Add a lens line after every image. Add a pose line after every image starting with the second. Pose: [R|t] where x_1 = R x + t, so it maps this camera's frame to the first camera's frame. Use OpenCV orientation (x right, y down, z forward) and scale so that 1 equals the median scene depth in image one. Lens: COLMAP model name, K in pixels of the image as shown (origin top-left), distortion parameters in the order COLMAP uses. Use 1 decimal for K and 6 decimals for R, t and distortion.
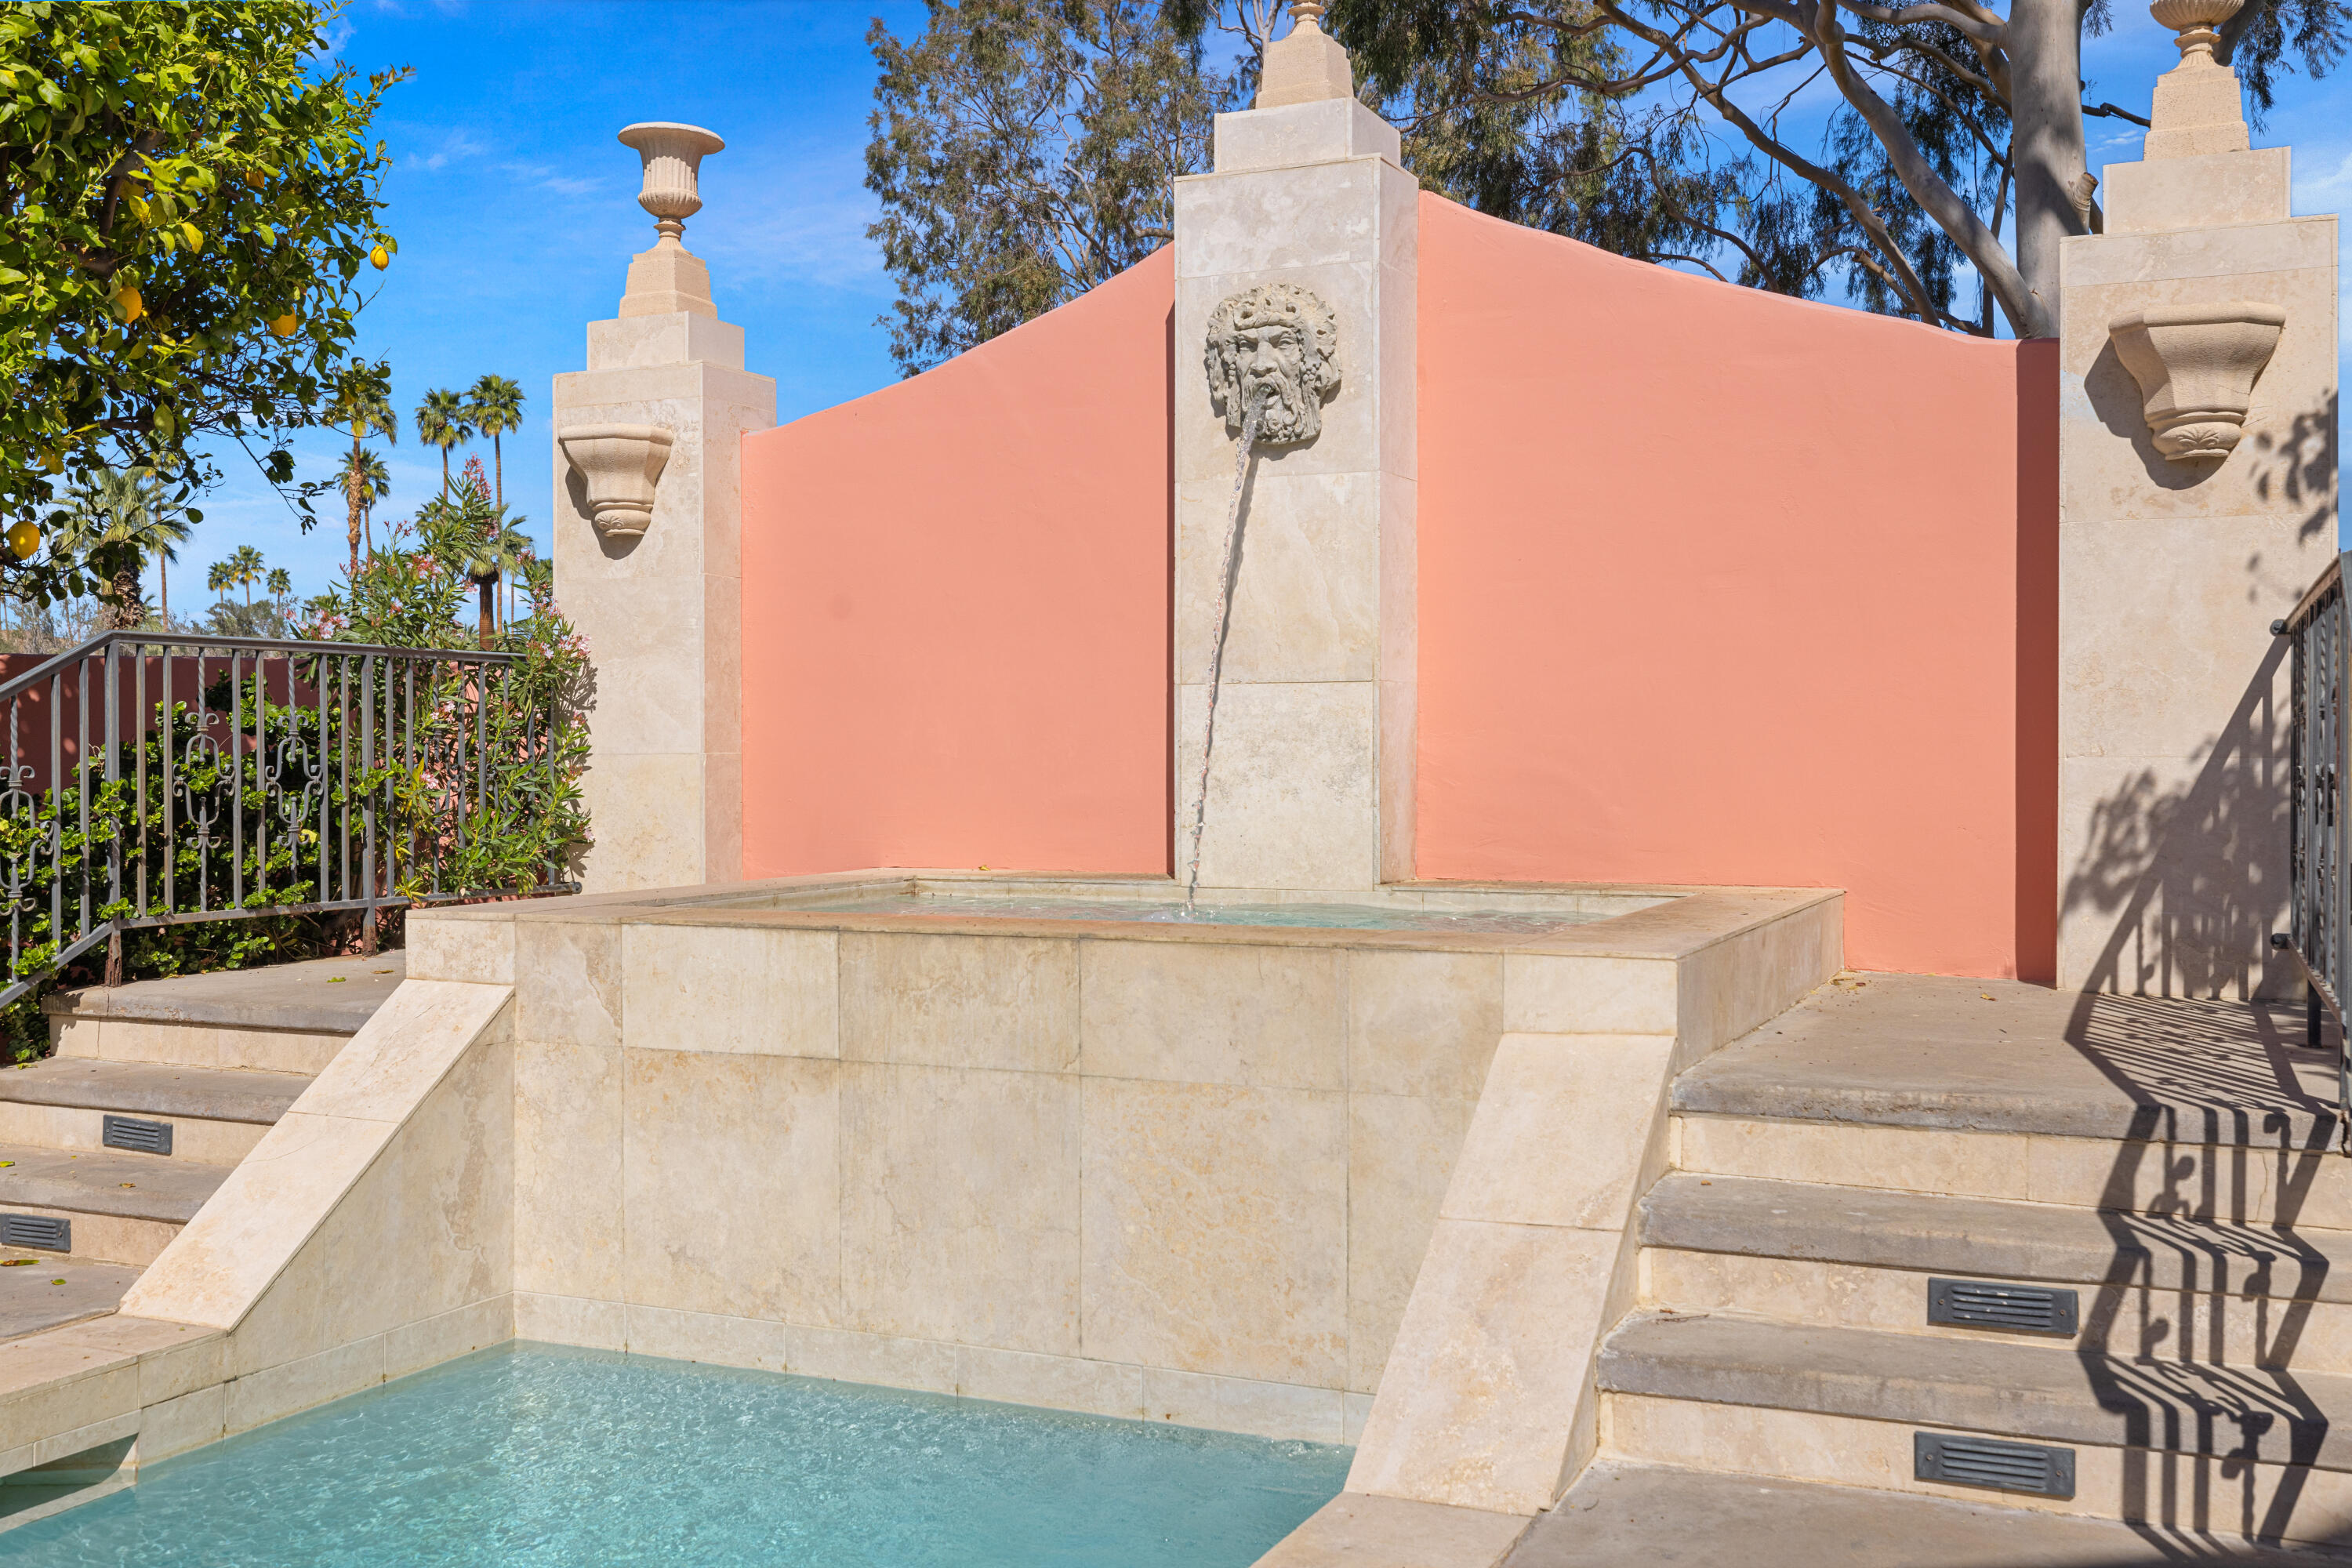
lens RADIAL K [[2360.6, 0, 1176.0], [0, 2360.6, 784.0], [0, 0, 1]] dist [-0.013476, -0.007955]
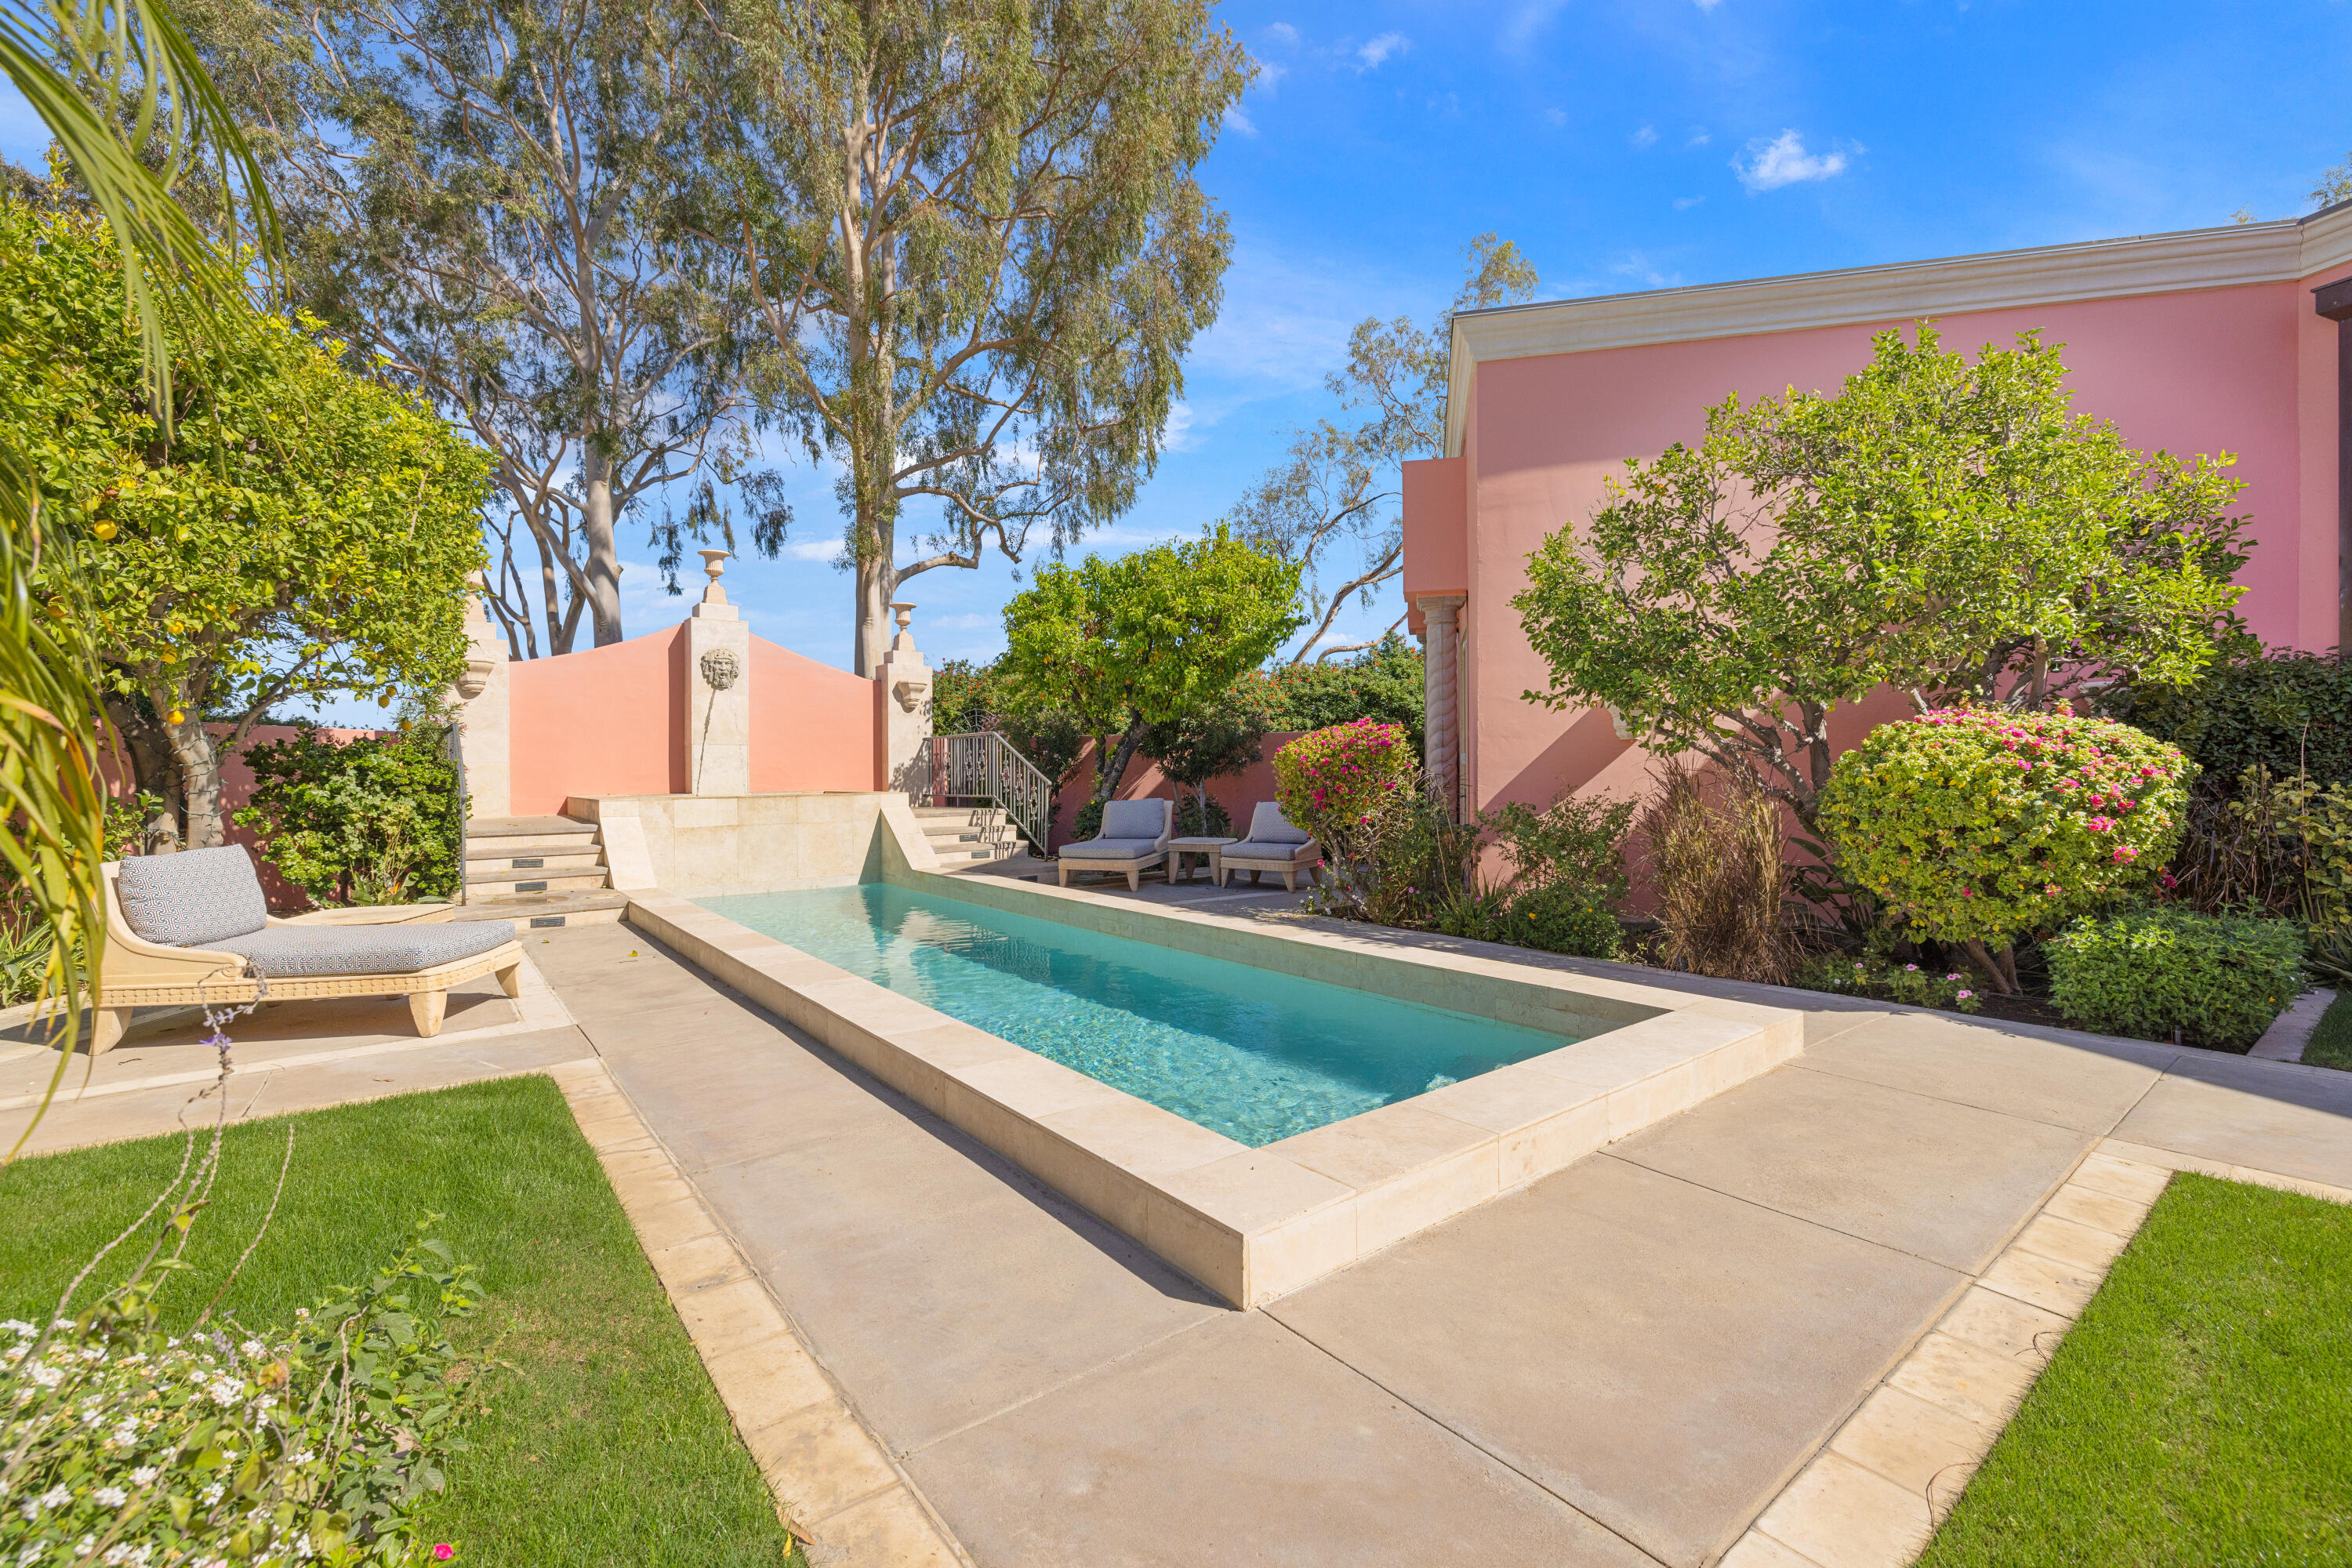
lens RADIAL K [[1013.2, 0, 1164.2], [0, 1013.2, 776.1], [0, 0, 1]] dist [0.000098, -0.000231]
pose [[0.447770, -0.014283, 0.894035, -1.243178], [0.011945, 0.999879, 0.009991, 0.007330], [-0.894069, 0.006205, 0.447886, -0.529854]]
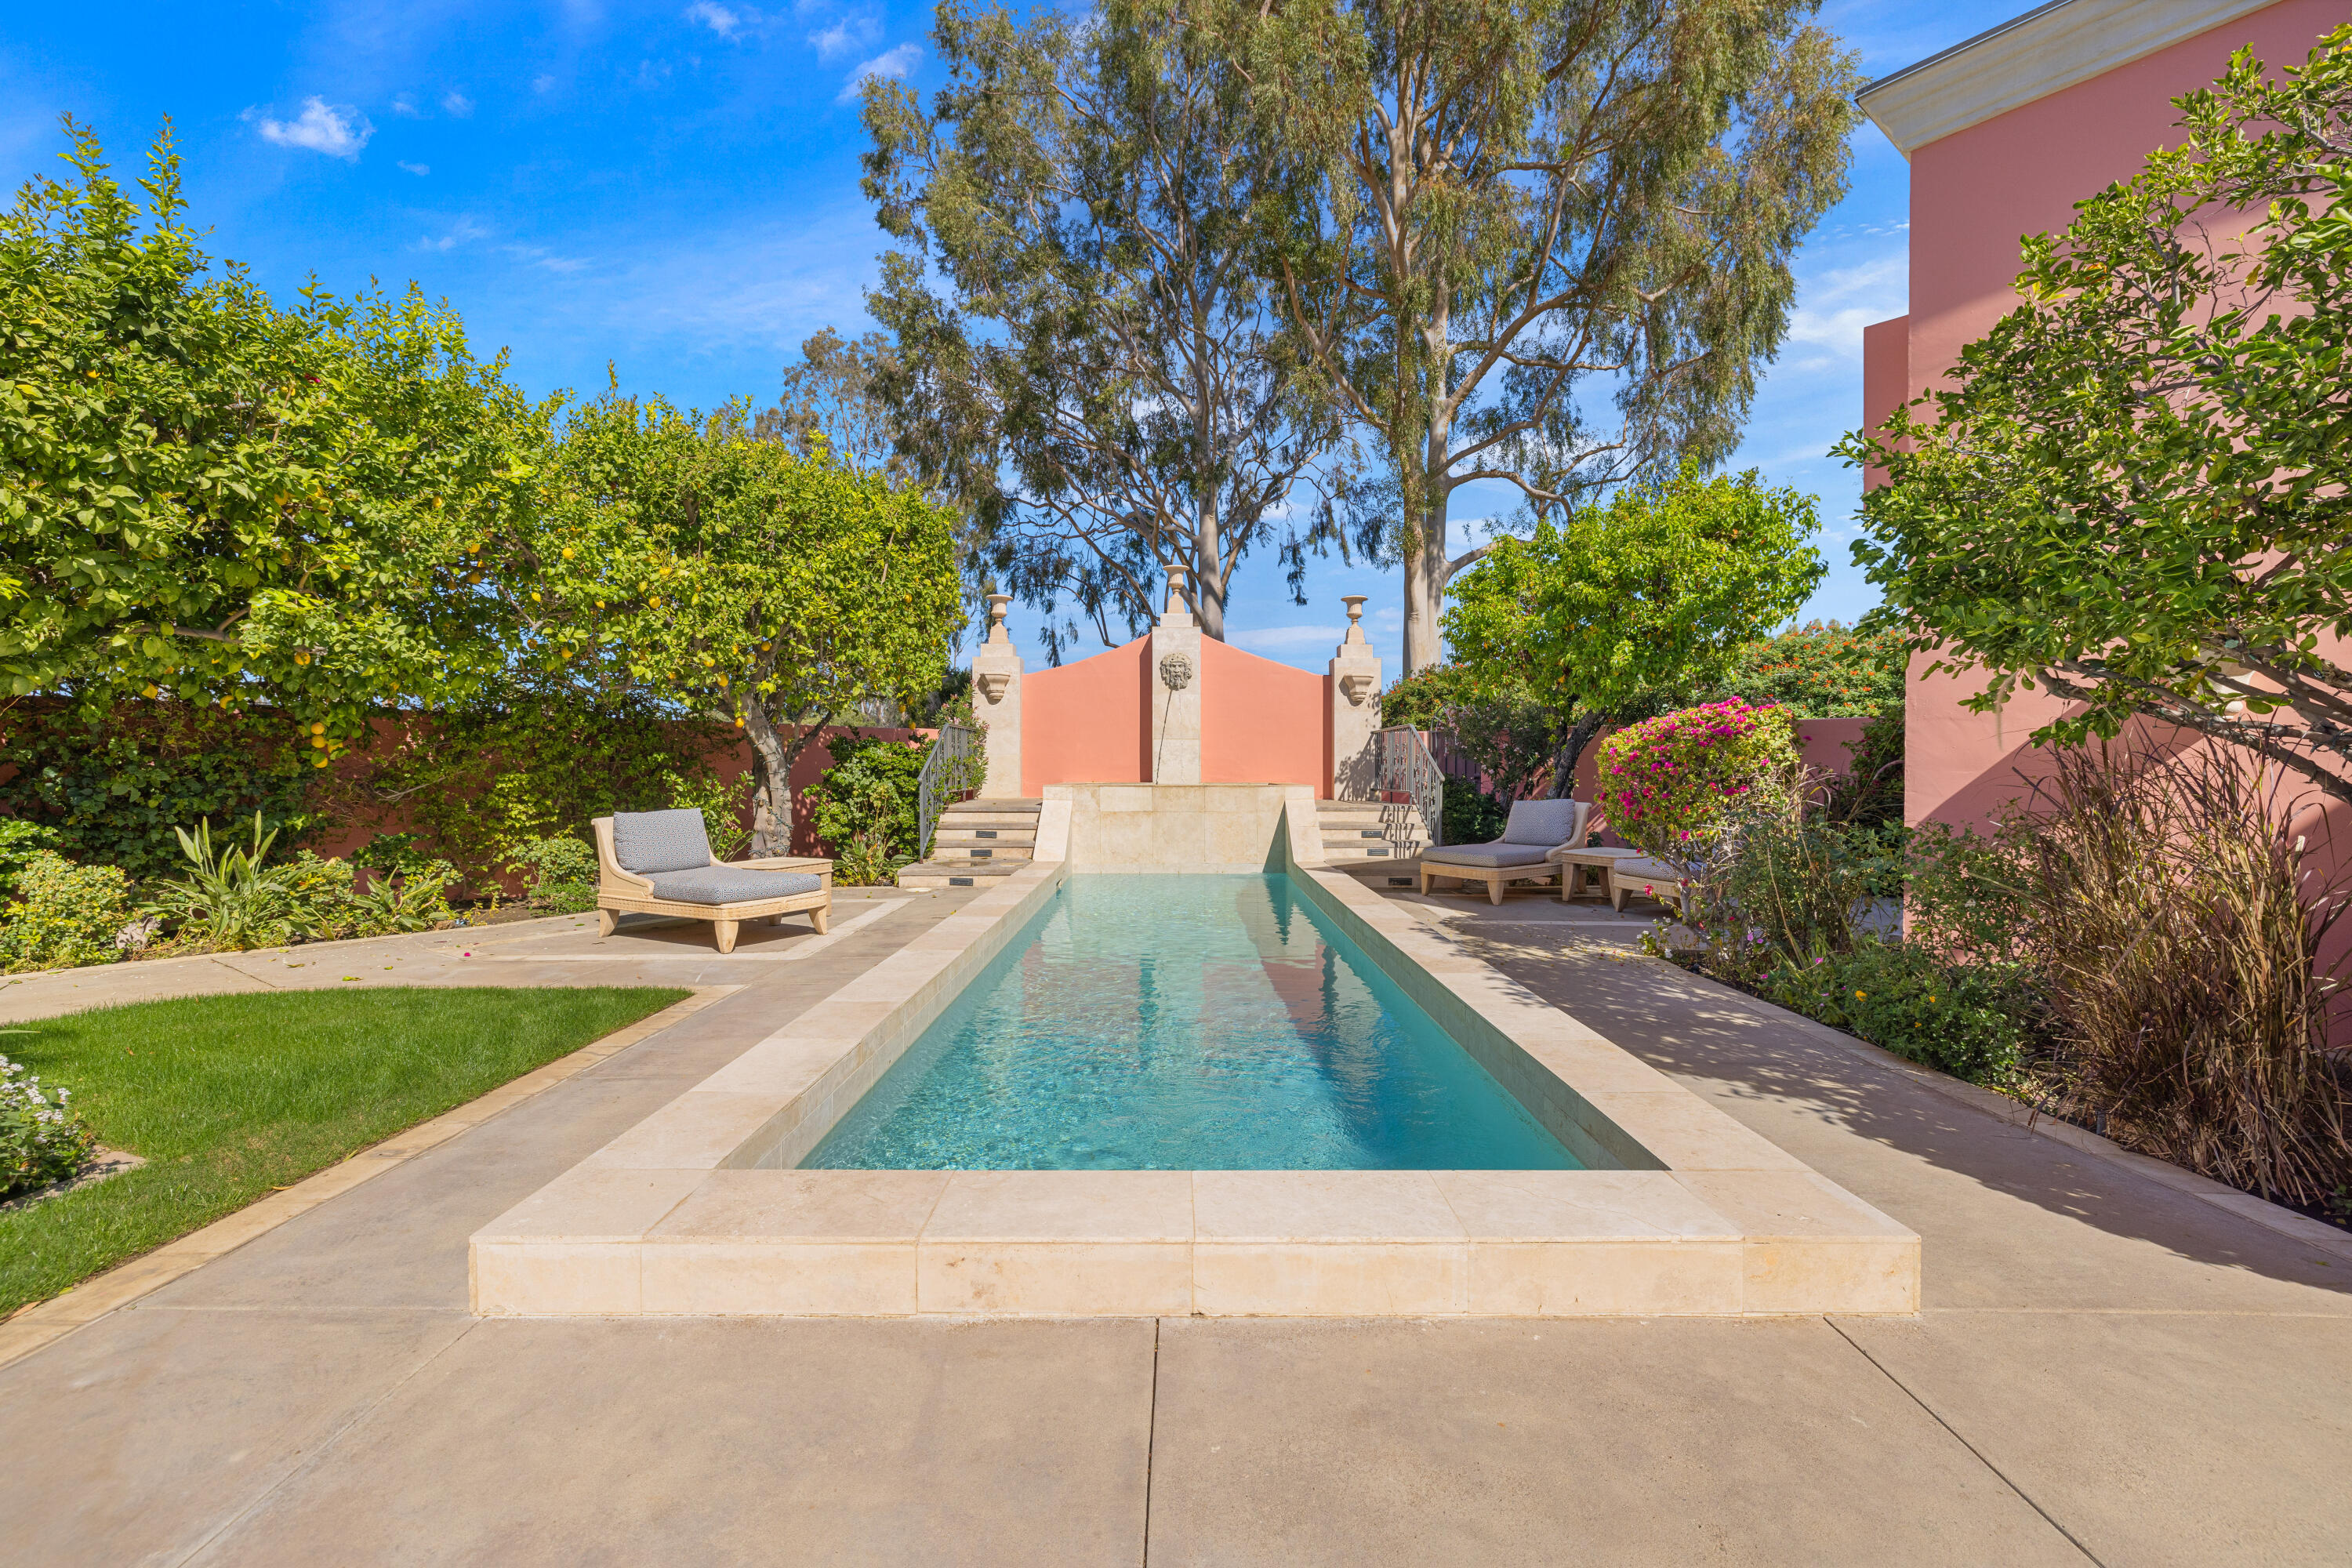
lens RADIAL K [[995.3, 0, 1172.1], [0, 995.3, 776.2], [0, 0, 1]] dist [0.000715, 0.000437]
pose [[0.905397, -0.006466, 0.424516, -0.827200], [0.001908, 0.999936, 0.011161, 0.011682], [-0.424561, -0.009296, 0.905351, -0.812668]]
